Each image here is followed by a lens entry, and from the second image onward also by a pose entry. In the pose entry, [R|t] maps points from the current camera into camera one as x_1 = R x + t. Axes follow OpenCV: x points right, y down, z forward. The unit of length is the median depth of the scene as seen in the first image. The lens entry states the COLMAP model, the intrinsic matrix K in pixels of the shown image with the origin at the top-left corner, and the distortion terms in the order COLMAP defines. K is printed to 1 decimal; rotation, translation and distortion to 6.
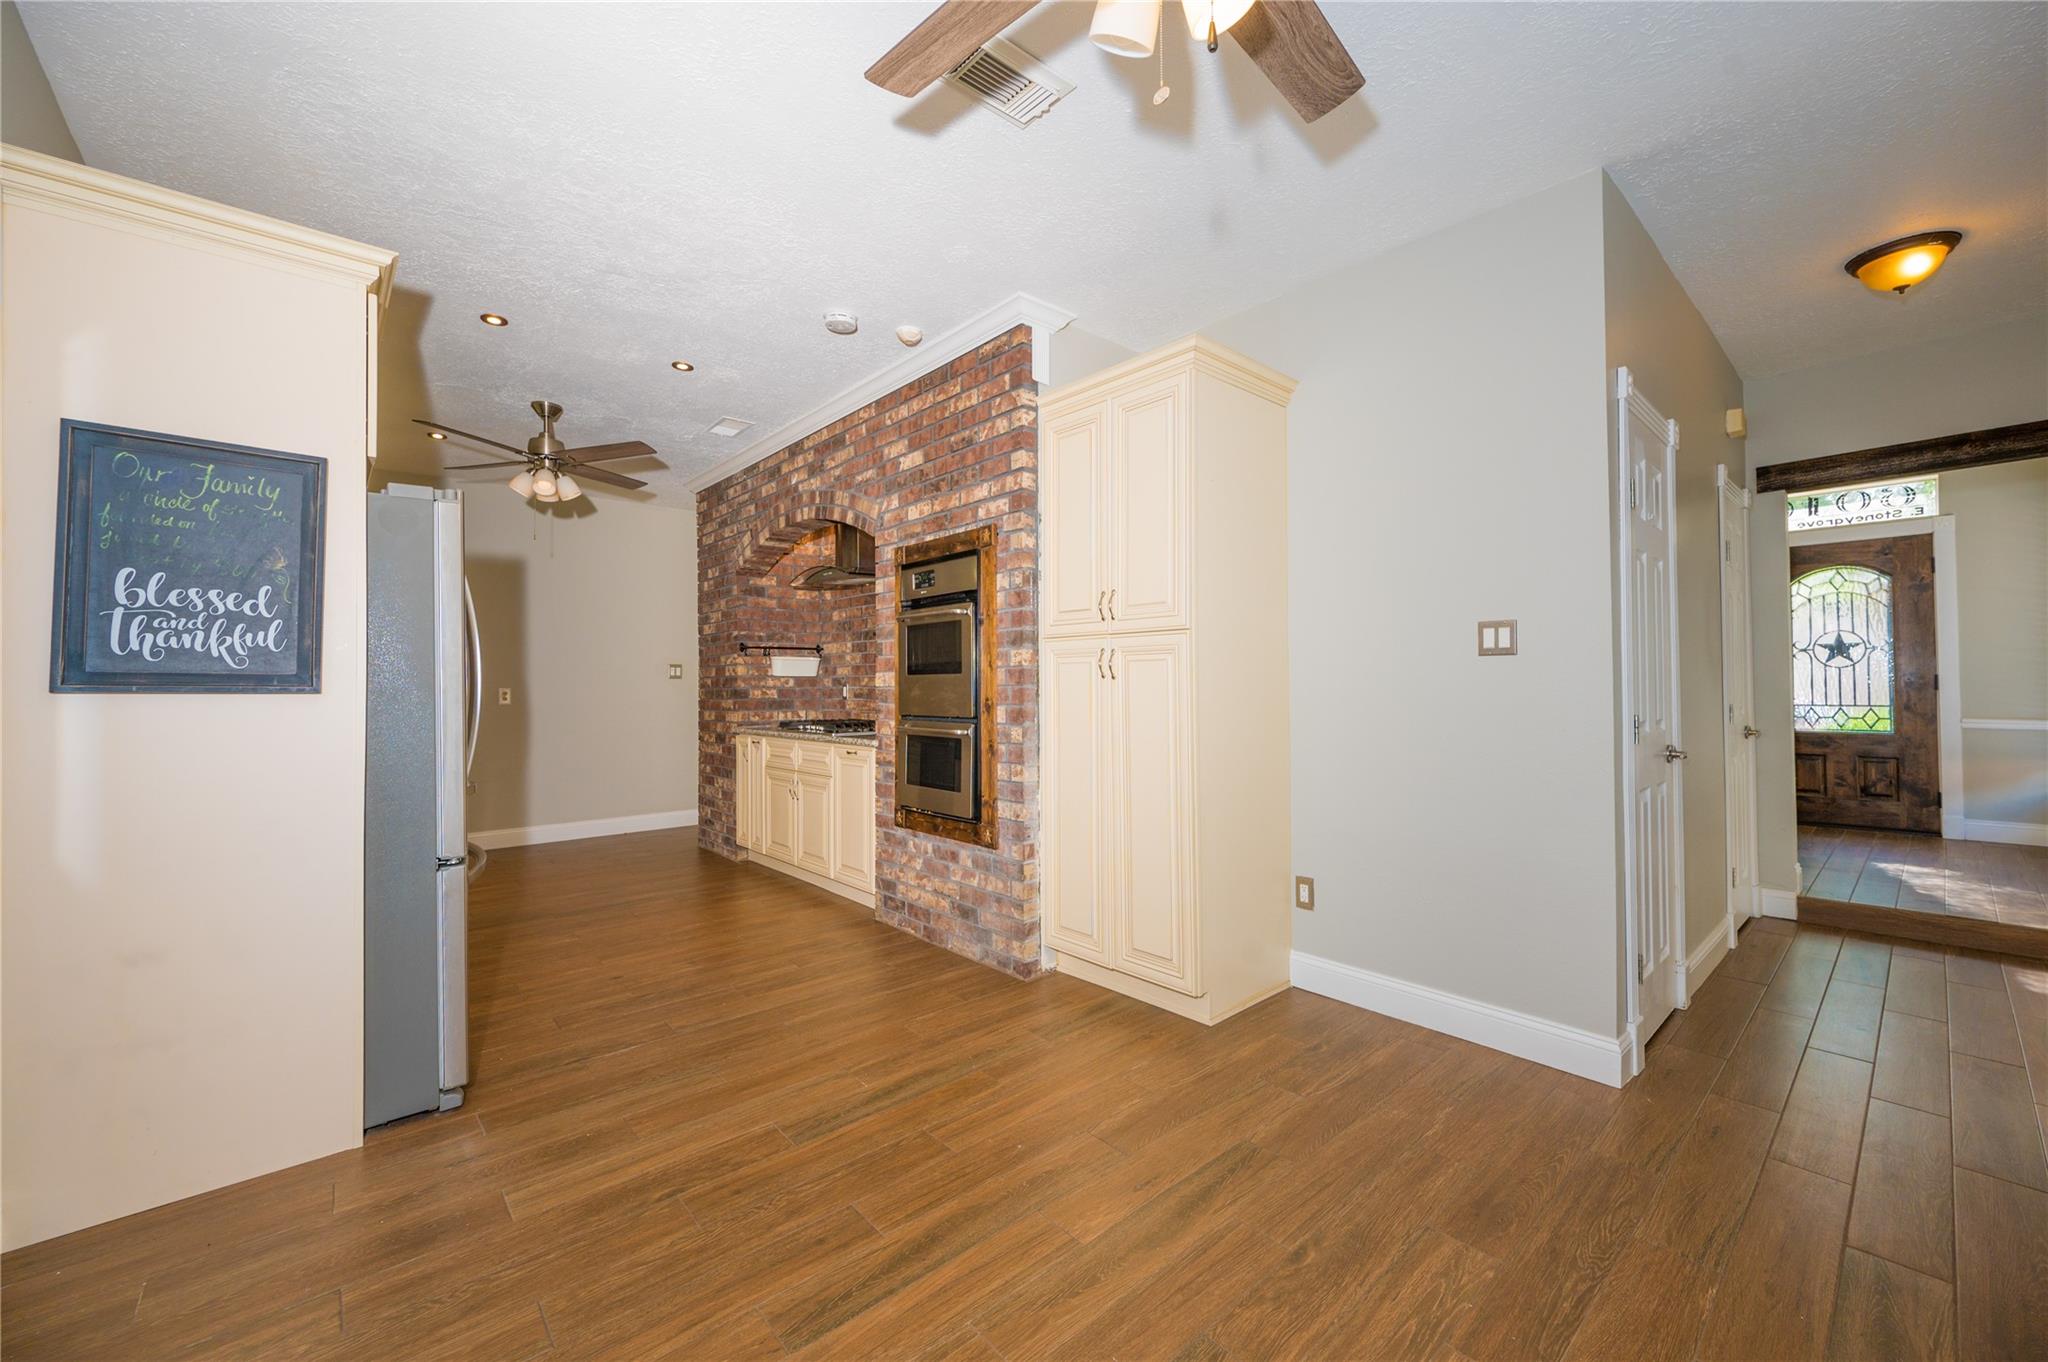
lens RADIAL K [[802.5, 0, 1024.0], [0, 802.5, 681.0], [0, 0, 1]] dist [0.000892, 0.000120]
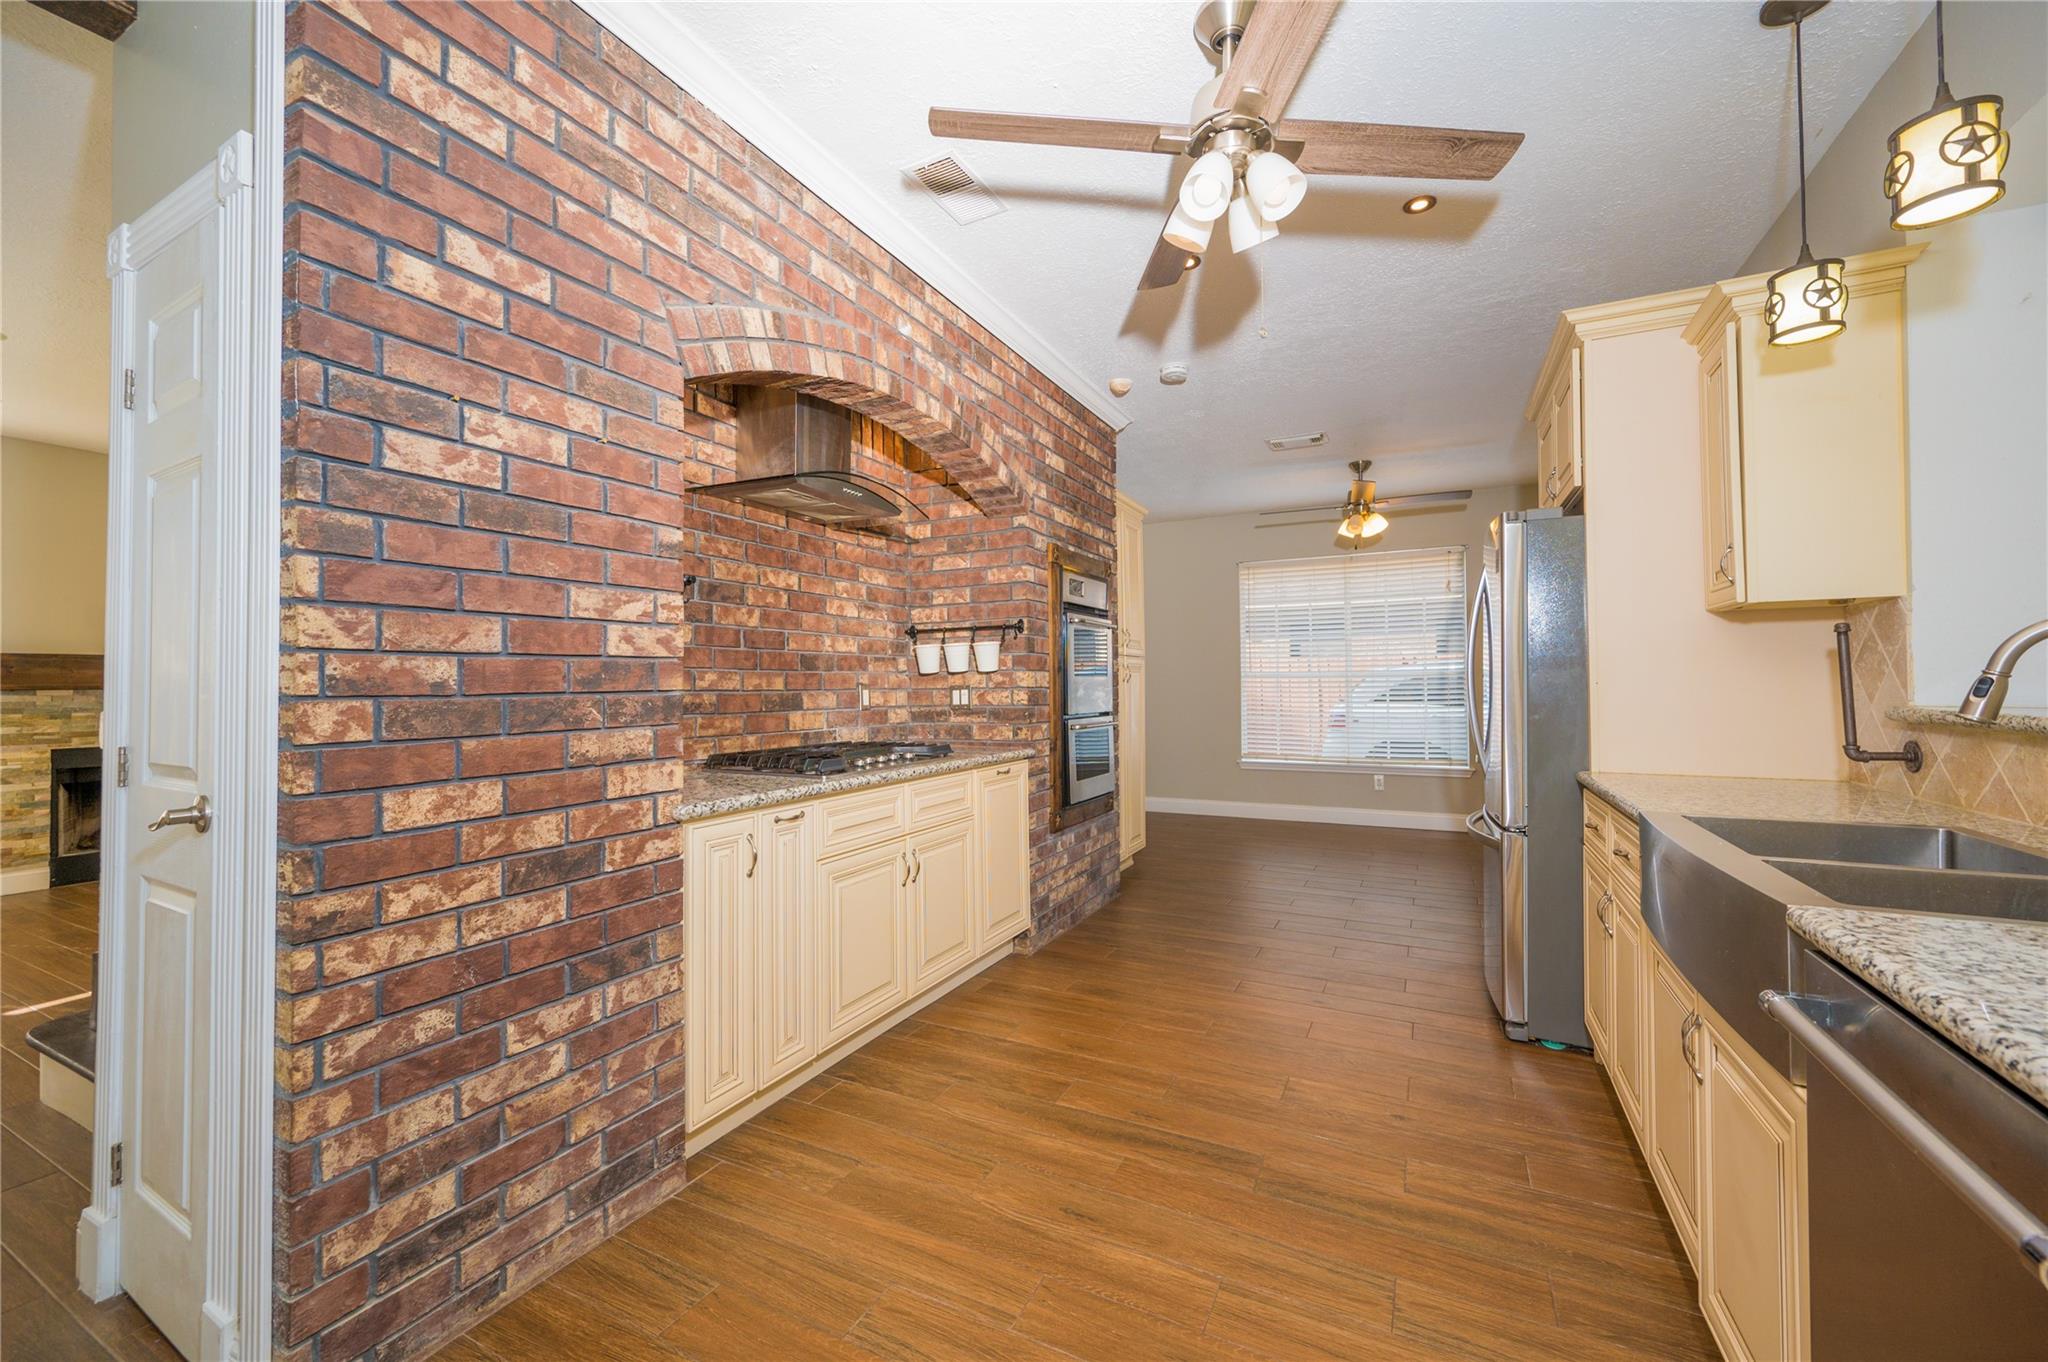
lens RADIAL K [[802.5, 0, 1024.0], [0, 802.5, 681.0], [0, 0, 1]] dist [0.000892, 0.000120]
pose [[-0.365335, 0.004815, 0.930864, -0.986845], [-0.004413, 0.999966, -0.006904, 0.005035], [-0.930866, -0.006630, -0.365301, 1.311358]]
